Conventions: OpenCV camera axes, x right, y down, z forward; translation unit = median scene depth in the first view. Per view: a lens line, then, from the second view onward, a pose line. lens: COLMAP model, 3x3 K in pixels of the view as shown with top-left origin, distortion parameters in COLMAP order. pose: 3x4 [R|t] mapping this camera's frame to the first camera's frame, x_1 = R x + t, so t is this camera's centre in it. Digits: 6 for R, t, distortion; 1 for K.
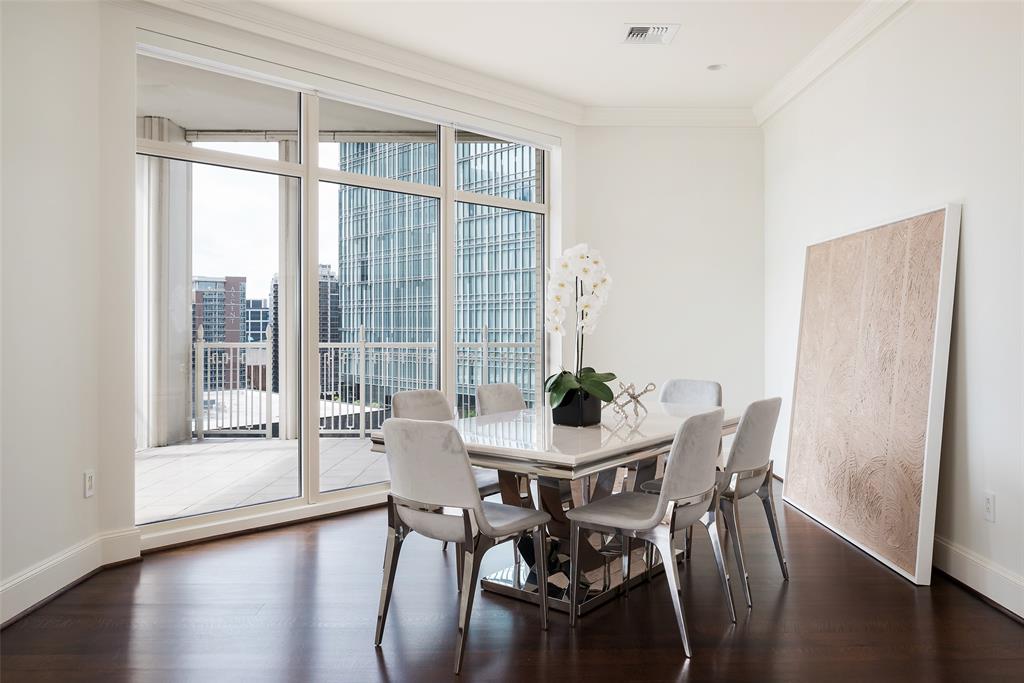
lens RADIAL K [[738.1, 0, 562.0], [0, 738.1, 338.0], [0, 0, 1]] dist [-0.001292, -0.000400]
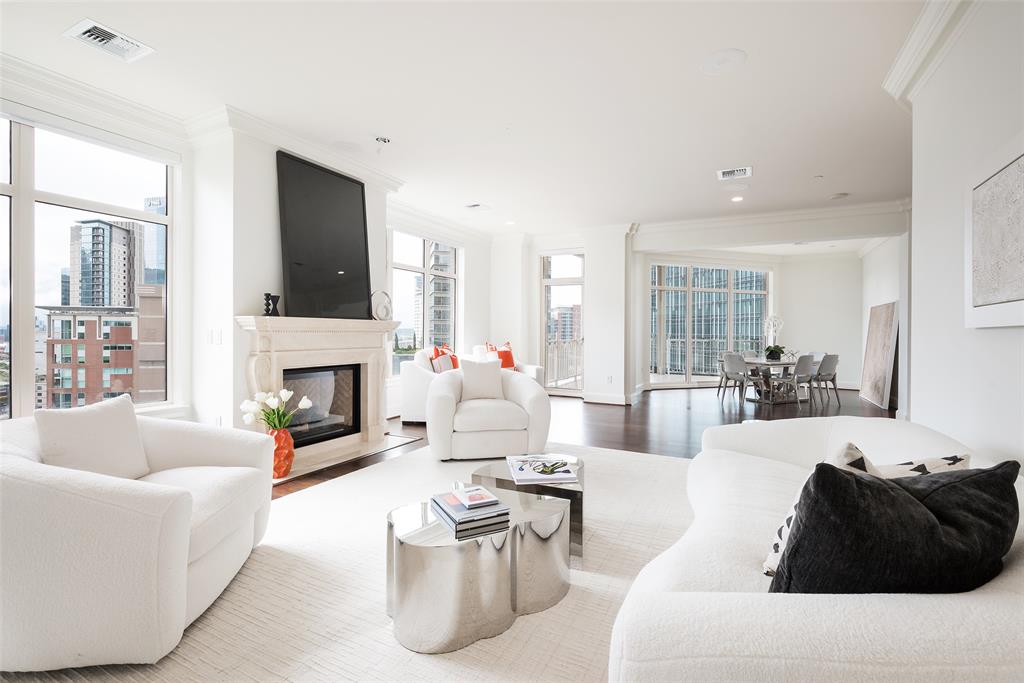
lens RADIAL K [[472.7, 0, 512.0], [0, 472.7, 341.5], [0, 0, 1]] dist [-0.001189, -0.000197]
pose [[0.864300, 0.017667, -0.502666, 0.075767], [-0.015951, 0.999843, 0.007715, 0.021625], [0.502723, 0.001350, 0.864446, -1.797638]]
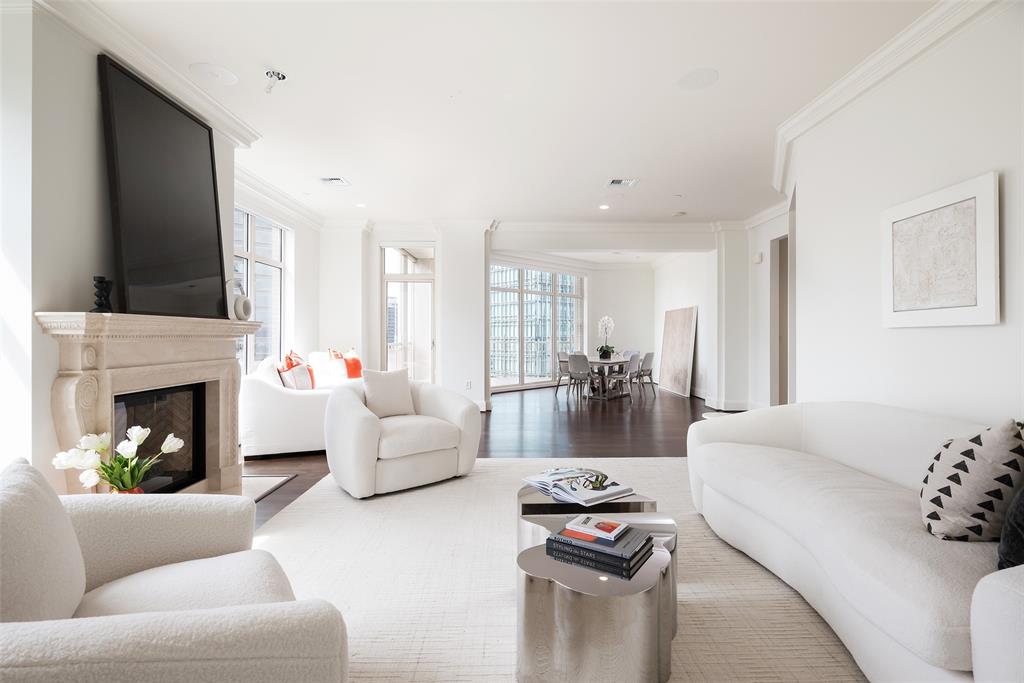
lens RADIAL K [[508.5, 0, 512.0], [0, 508.5, 341.5], [0, 0, 1]] dist [0.000191, -0.000032]
pose [[0.999400, -0.000612, -0.034623, -0.395049], [0.000519, 0.999996, -0.002702, 0.024950], [0.034625, 0.002683, 0.999397, -1.865167]]
